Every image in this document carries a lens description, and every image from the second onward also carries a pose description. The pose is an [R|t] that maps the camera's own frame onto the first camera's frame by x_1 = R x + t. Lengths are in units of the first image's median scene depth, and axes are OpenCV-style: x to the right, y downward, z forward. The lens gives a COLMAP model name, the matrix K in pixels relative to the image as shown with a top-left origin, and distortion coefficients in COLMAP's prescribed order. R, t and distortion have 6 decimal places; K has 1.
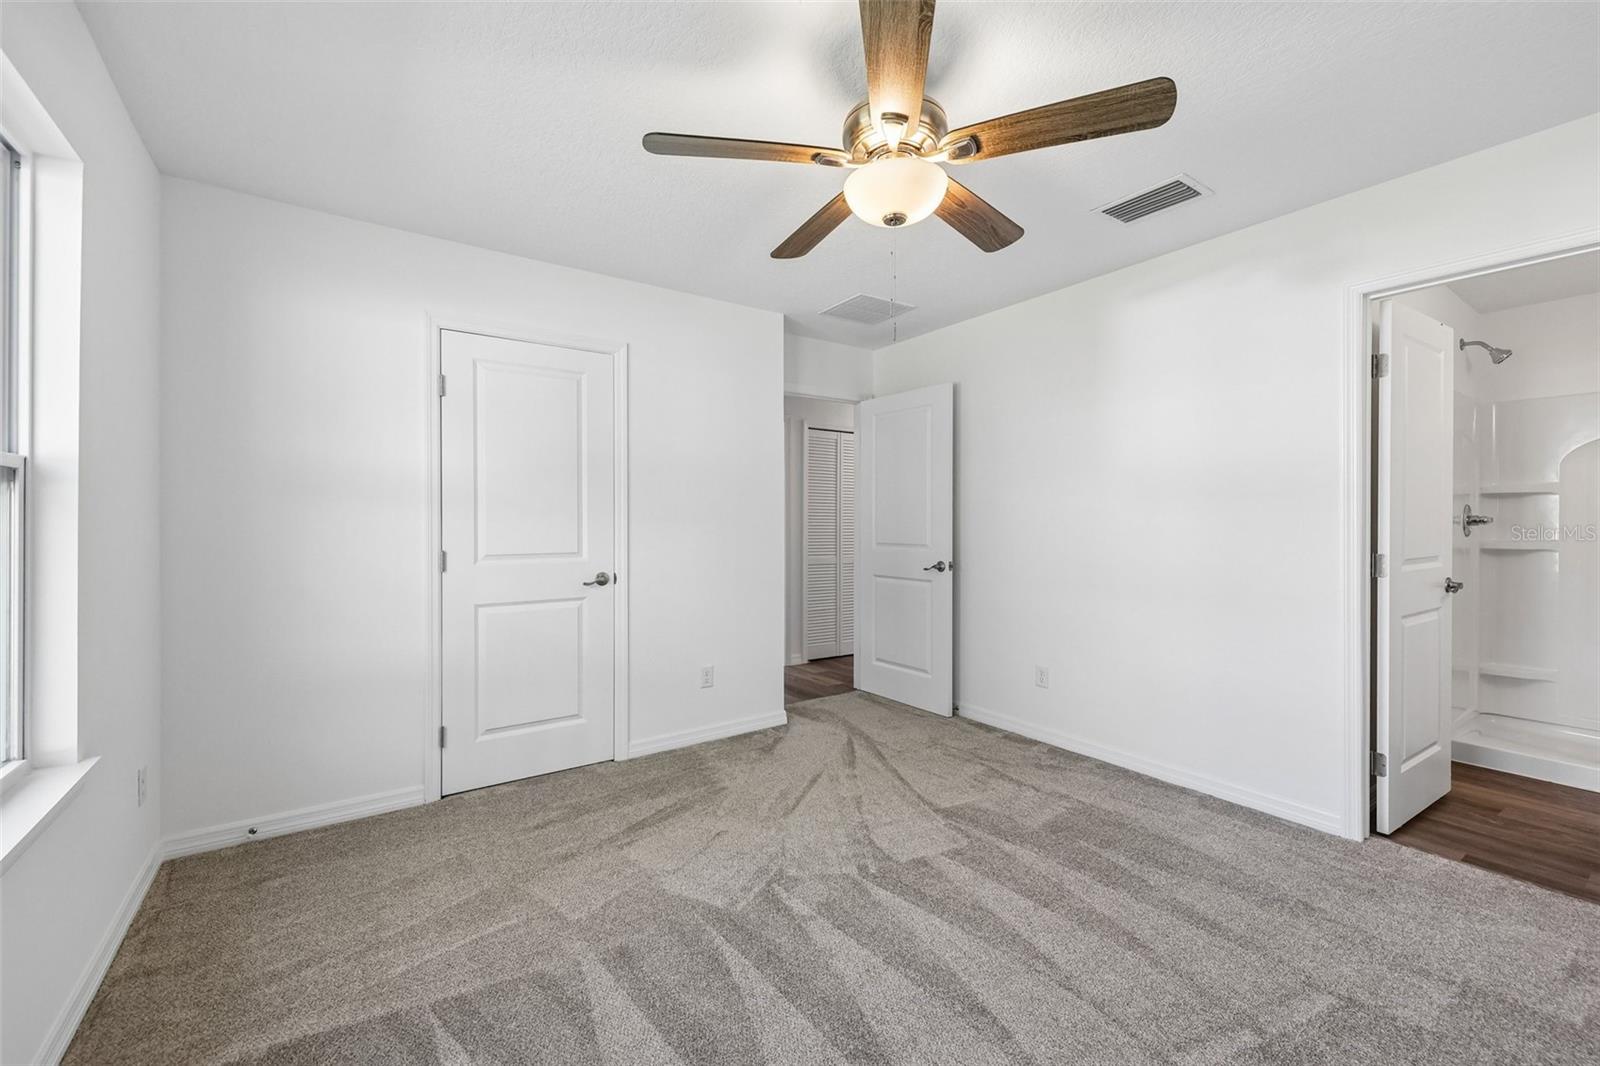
lens RADIAL K [[650.7, 0, 796.2], [0, 650.7, 526.5], [0, 0, 1]] dist [0.010867, -0.005022]
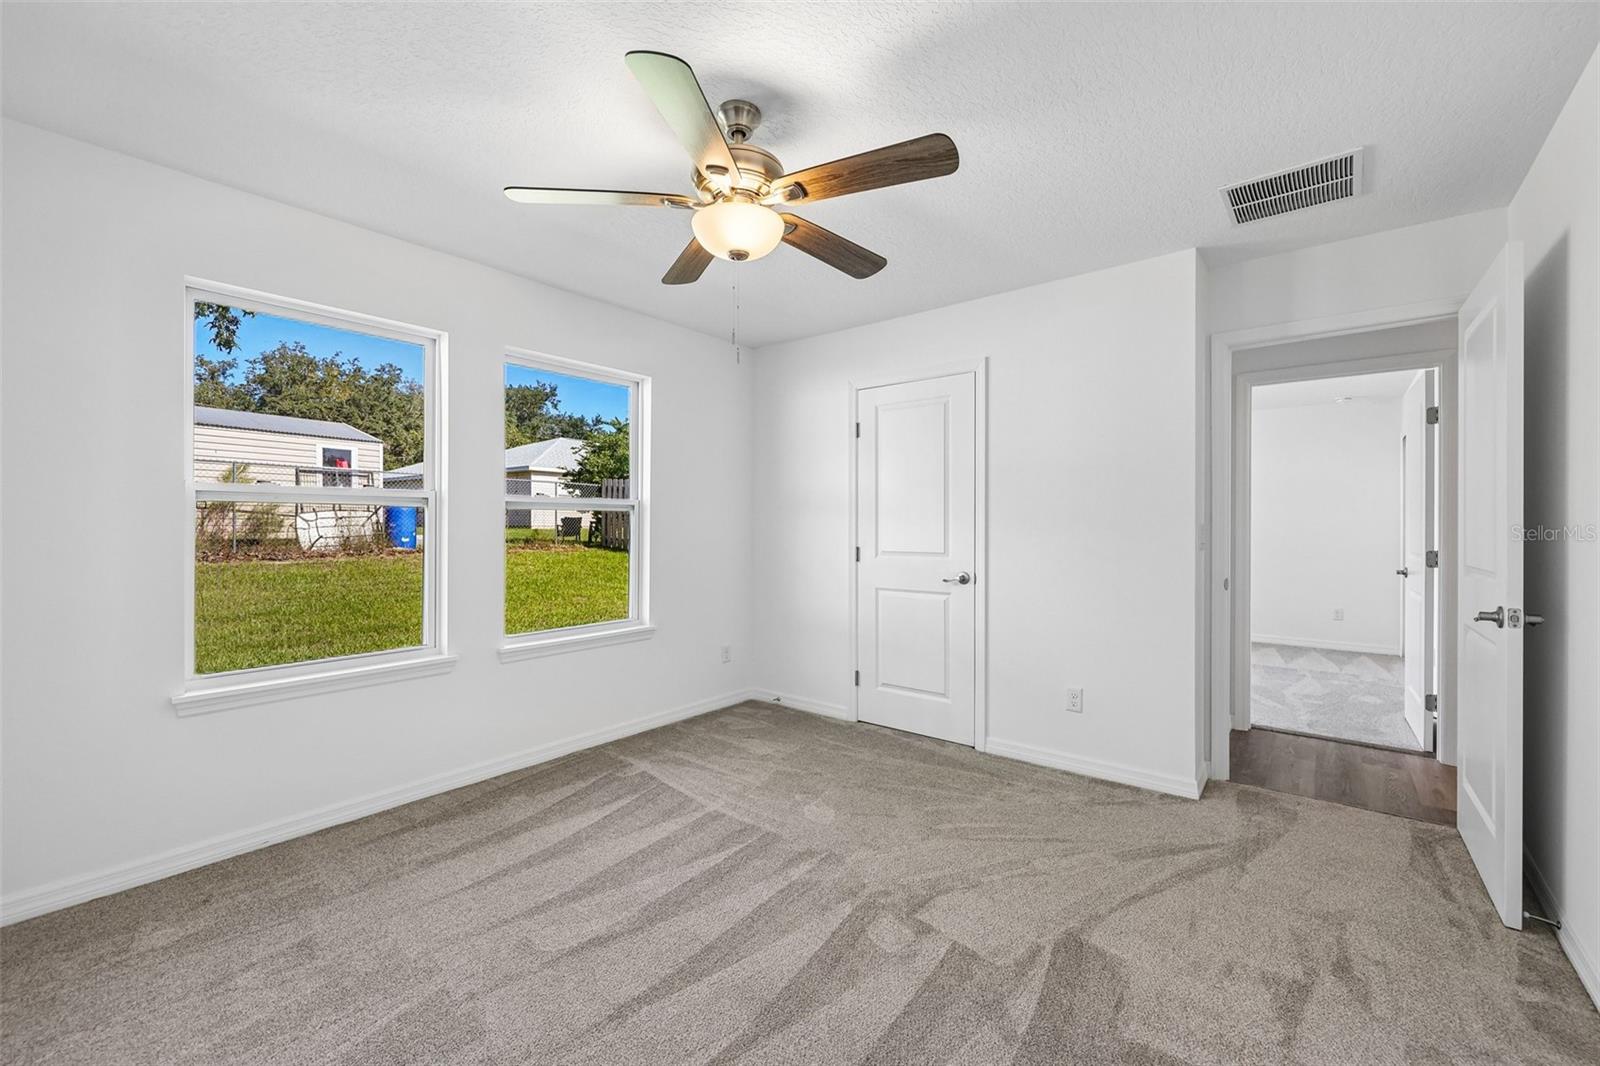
lens RADIAL K [[650.7, 0, 824.3], [0, 650.7, 531.9], [0, 0, 1]] dist [0.010867, -0.005022]
pose [[0.293926, 0.006205, -0.955808, 0.770472], [-0.014174, 0.999897, 0.002132, 0.003840], [0.955723, 0.012921, 0.293984, 0.507137]]
